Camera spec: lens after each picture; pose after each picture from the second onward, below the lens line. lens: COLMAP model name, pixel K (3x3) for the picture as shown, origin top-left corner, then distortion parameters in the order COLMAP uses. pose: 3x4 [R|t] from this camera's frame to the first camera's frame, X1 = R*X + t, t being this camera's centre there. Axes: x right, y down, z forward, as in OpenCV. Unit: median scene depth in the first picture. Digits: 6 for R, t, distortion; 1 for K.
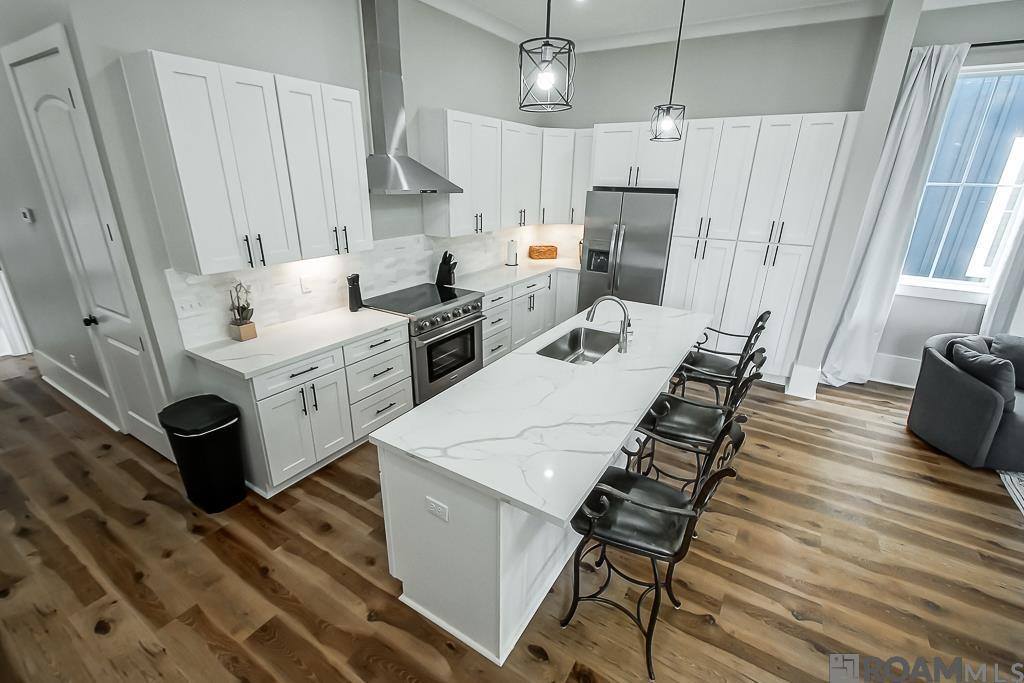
lens RADIAL K [[454.3, 0, 509.9], [0, 454.3, 345.1], [0, 0, 1]] dist [0.023164, -0.000217]
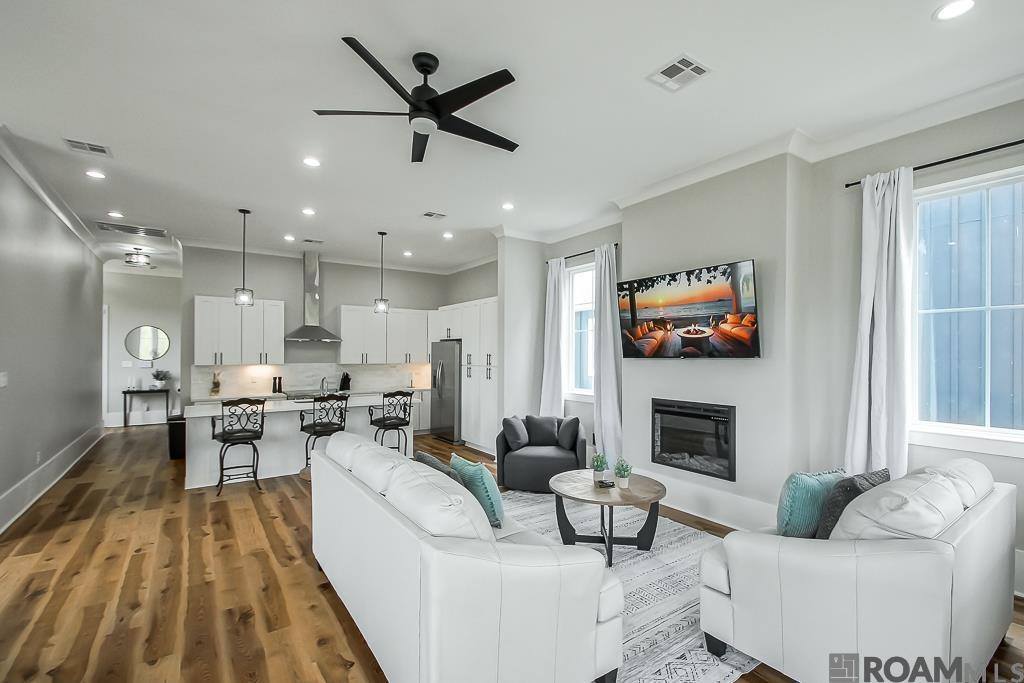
lens RADIAL K [[456.7, 0, 503.4], [0, 456.7, 352.1], [0, 0, 1]] dist [0.024192, -0.000519]
pose [[0.916068, -0.017725, -0.400632, 1.467570], [-0.125483, 0.936186, -0.328344, 0.306609], [0.380886, 0.351058, 0.855385, -0.479809]]
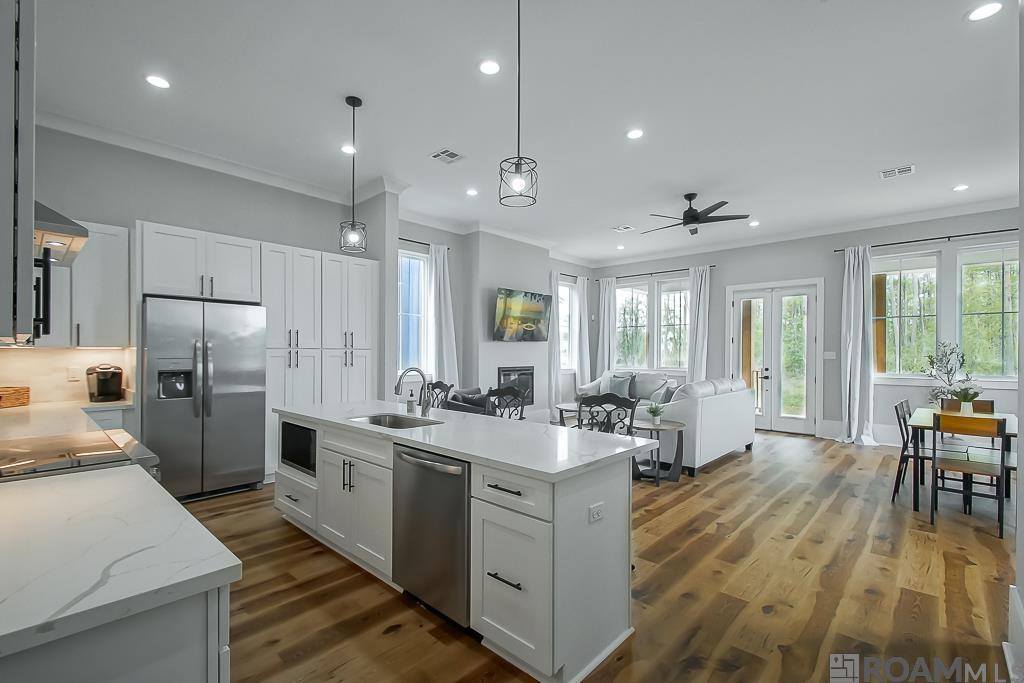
lens RADIAL K [[456.7, 0, 503.4], [0, 456.7, 352.1], [0, 0, 1]] dist [0.024192, -0.000519]
pose [[0.191078, -0.015601, 0.981451, -0.635695], [0.344732, 0.937248, -0.052217, -0.005822], [-0.919048, 0.348315, 0.184465, 0.442797]]
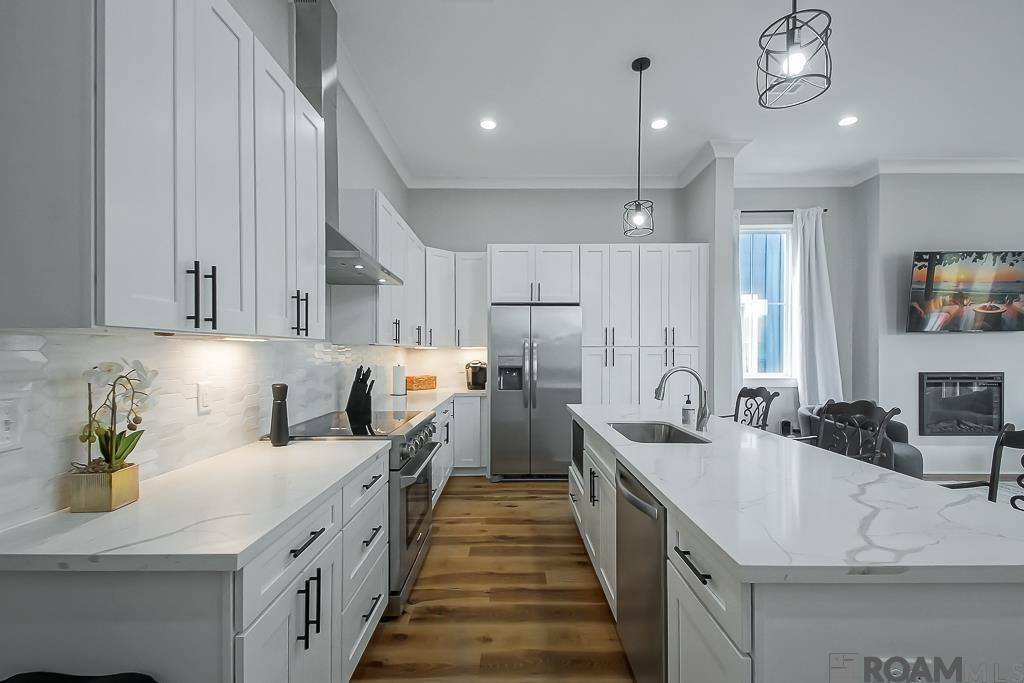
lens RADIAL K [[460.1, 0, 507.0], [0, 460.1, 354.9], [0, 0, 1]] dist [0.033601, -0.016426]
pose [[0.846060, -0.019512, 0.532730, -0.407612], [0.201505, 0.936893, -0.285706, 0.043622], [-0.493536, 0.349072, 0.796600, 0.348138]]
